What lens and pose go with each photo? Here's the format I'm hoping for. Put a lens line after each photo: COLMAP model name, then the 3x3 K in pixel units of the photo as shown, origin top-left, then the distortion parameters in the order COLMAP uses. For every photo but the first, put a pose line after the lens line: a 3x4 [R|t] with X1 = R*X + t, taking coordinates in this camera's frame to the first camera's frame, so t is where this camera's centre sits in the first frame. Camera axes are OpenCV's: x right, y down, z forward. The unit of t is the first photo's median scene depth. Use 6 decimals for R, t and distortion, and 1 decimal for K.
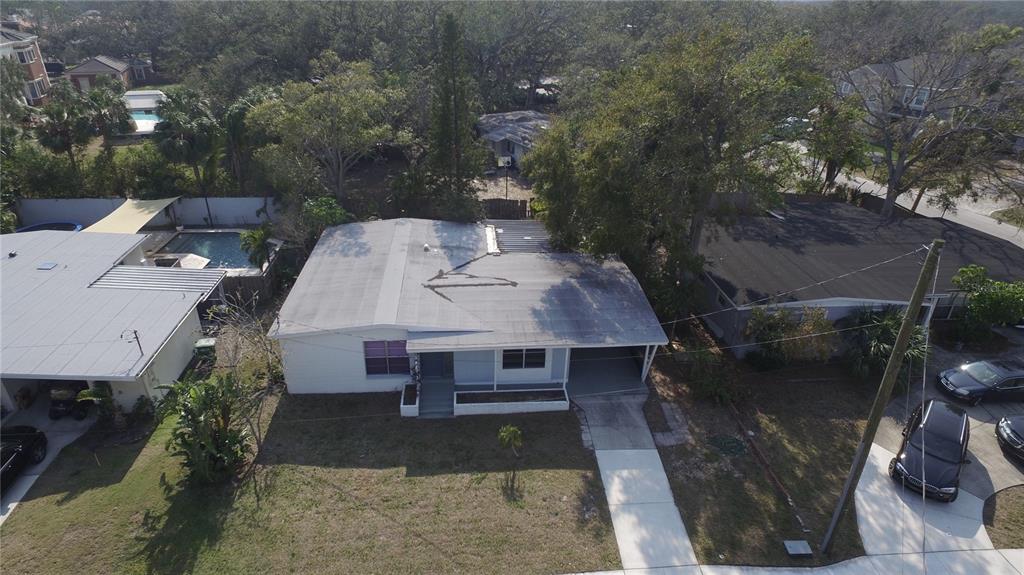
lens RADIAL K [[597.2, 0, 507.0], [0, 597.2, 288.2], [0, 0, 1]] dist [-0.018051, 0.015603]
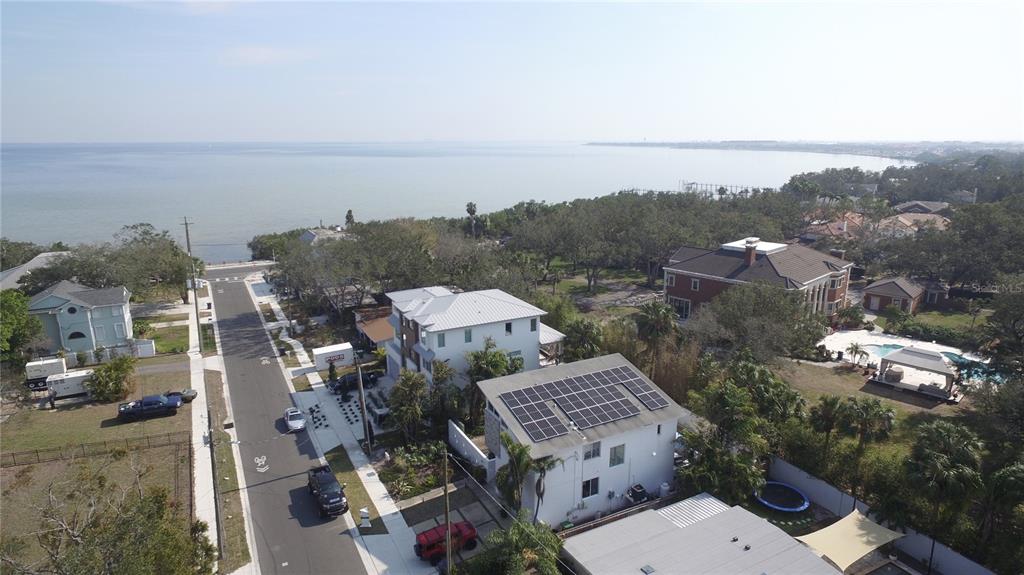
lens RADIAL K [[597.1, 0, 505.7], [0, 597.1, 286.9], [0, 0, 1]] dist [-0.016383, 0.019492]
pose [[0.395641, 0.200960, -0.896149, -0.008793], [-0.411320, 0.911207, 0.022743, -0.427641], [0.821148, 0.359606, 0.443170, -0.212962]]
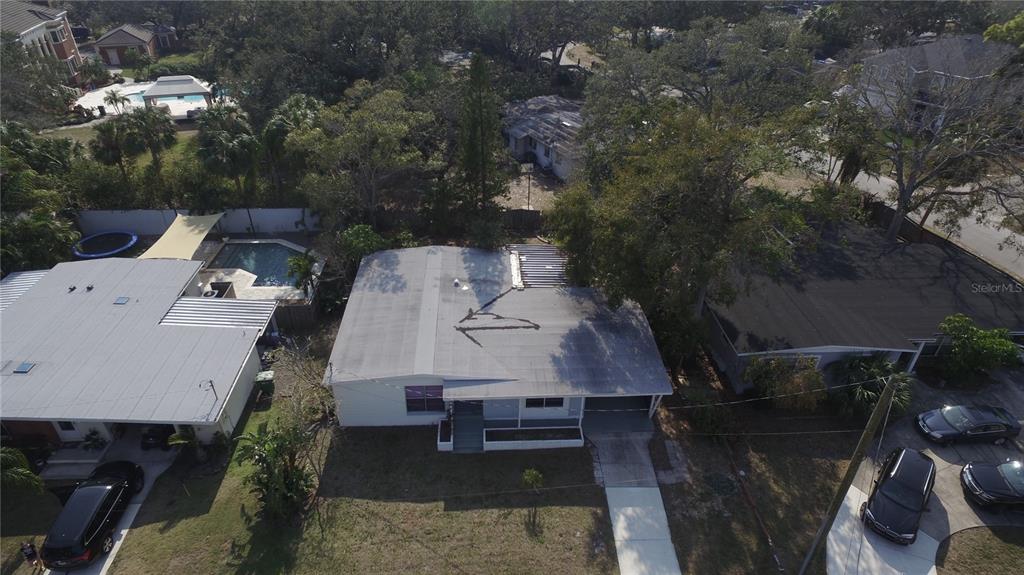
lens RADIAL K [[597.2, 0, 507.0], [0, 597.2, 288.2], [0, 0, 1]] dist [-0.018051, 0.015603]
pose [[0.999498, 0.010427, -0.029914, -0.010860], [-0.007495, 0.995304, 0.096512, -0.191328], [0.030780, -0.096240, 0.994882, -0.106132]]
